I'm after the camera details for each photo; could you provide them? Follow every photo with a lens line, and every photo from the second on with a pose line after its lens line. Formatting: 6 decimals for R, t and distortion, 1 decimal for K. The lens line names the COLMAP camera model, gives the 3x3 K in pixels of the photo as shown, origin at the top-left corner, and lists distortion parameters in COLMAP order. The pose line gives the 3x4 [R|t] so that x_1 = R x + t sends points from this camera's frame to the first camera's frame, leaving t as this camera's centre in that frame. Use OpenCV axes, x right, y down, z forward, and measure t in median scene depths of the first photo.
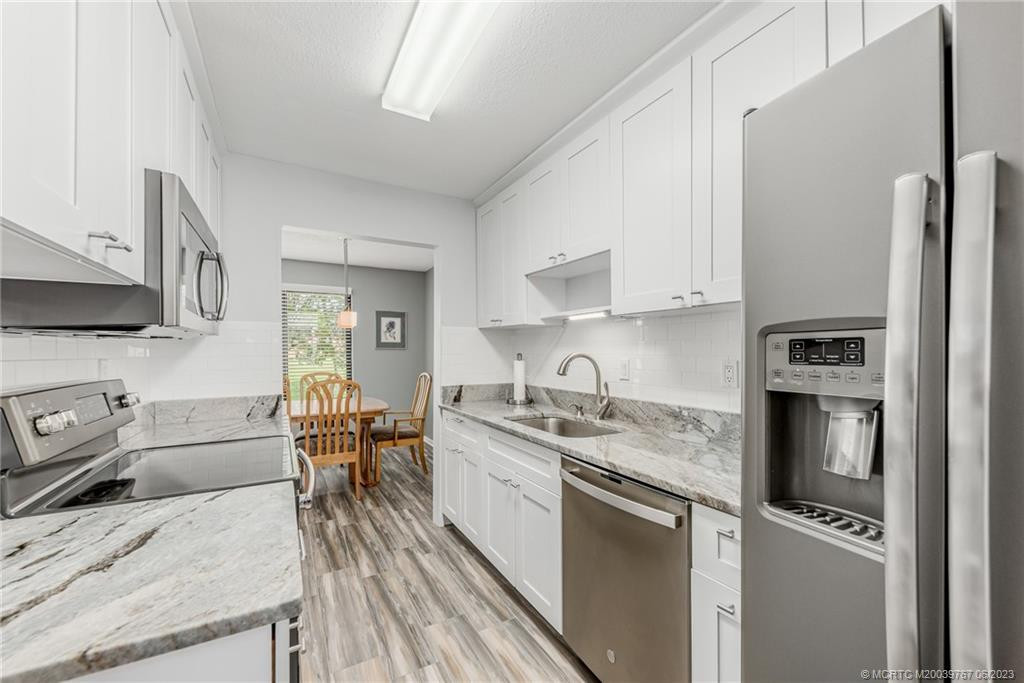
lens RADIAL K [[401.4, 0, 513.0], [0, 401.4, 350.0], [0, 0, 1]] dist [0.000566, -0.002187]
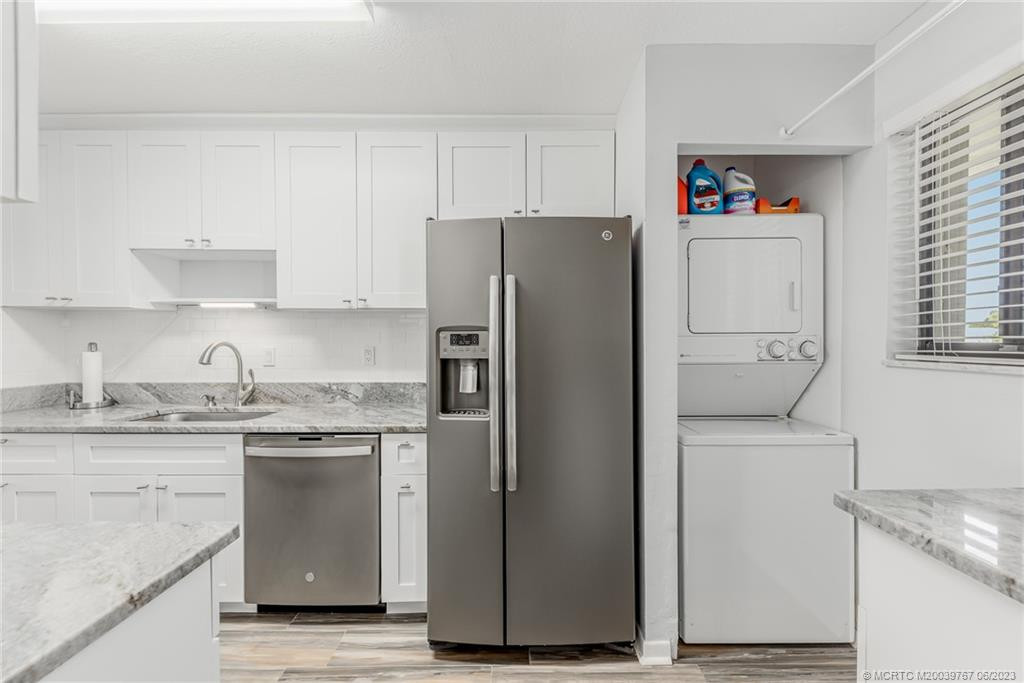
lens RADIAL K [[401.4, 0, 516.1], [0, 401.4, 339.4], [0, 0, 1]] dist [0.000566, -0.002187]
pose [[0.486419, 0.004655, 0.873713, -0.432460], [-0.003430, 0.999988, -0.003418, 0.003223], [-0.873719, -0.001334, 0.486429, -0.153544]]
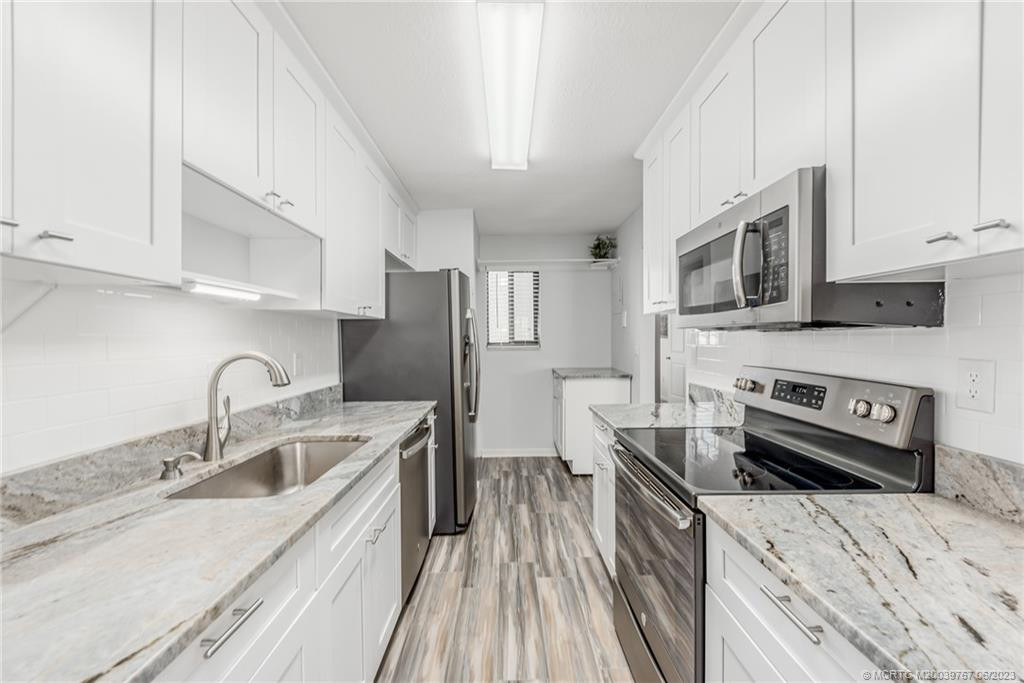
lens RADIAL K [[401.4, 0, 514.2], [0, 401.4, 342.2], [0, 0, 1]] dist [0.000566, -0.002187]
pose [[-0.884419, -0.003952, 0.466676, -0.598395], [-0.002570, 0.999990, 0.003597, -0.013415], [-0.466686, 0.001982, -0.884421, 1.667799]]
